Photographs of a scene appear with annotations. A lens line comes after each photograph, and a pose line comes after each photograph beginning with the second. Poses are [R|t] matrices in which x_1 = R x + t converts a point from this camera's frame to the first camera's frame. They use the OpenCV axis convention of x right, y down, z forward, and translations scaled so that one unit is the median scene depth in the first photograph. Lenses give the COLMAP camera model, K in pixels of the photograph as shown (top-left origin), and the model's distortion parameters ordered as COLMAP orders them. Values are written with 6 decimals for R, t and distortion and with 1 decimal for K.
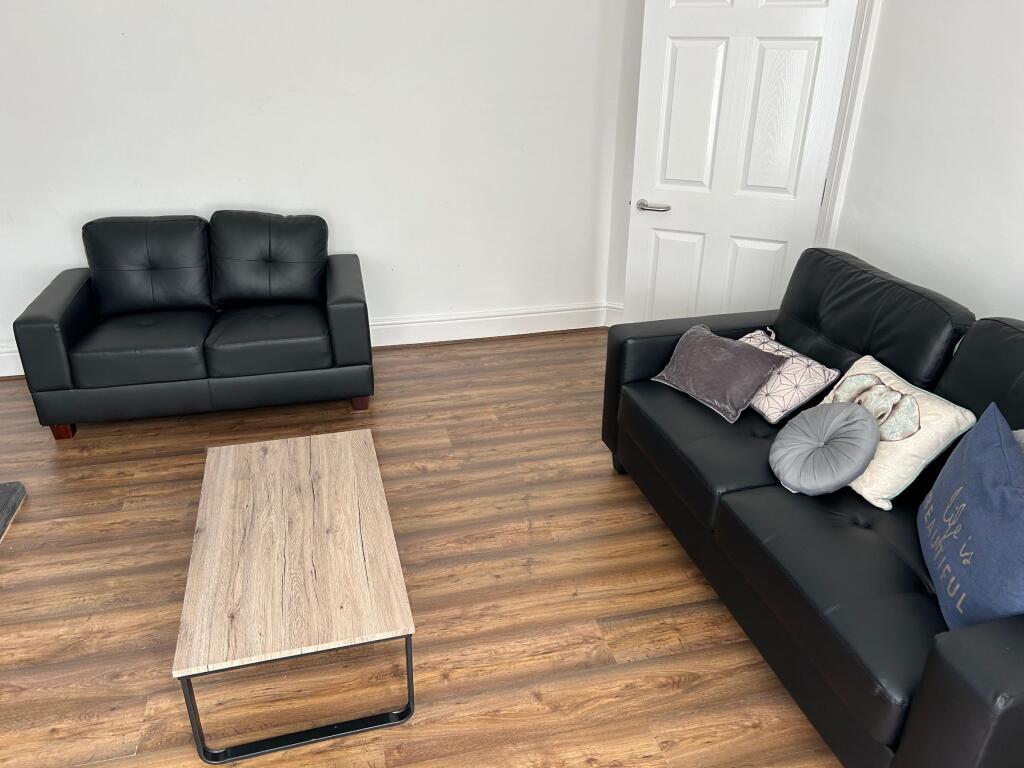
lens RADIAL K [[772.6, 0, 511.5], [0, 772.6, 384.4], [0, 0, 1]] dist [0.051235, -0.055121]
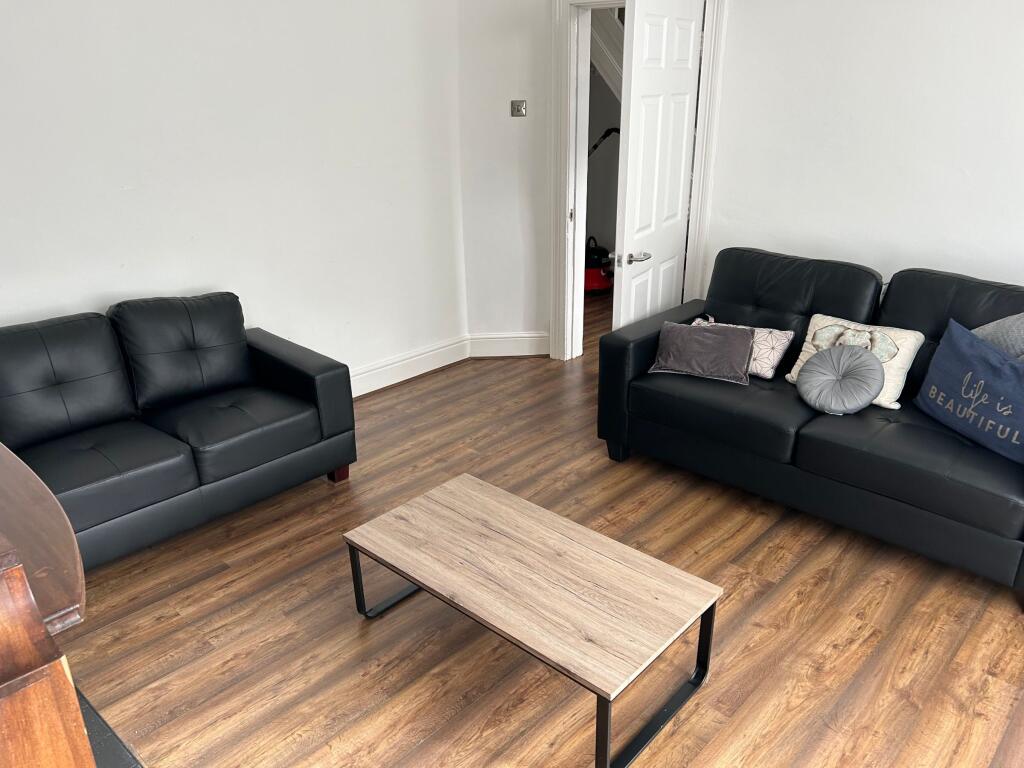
lens RADIAL K [[772.6, 0, 515.9], [0, 772.6, 383.3], [0, 0, 1]] dist [0.051235, -0.055121]
pose [[0.839964, -0.211630, 0.499674, -0.668566], [0.242689, 0.970100, 0.002905, -0.048688], [-0.485348, 0.118825, 0.866209, 0.074463]]
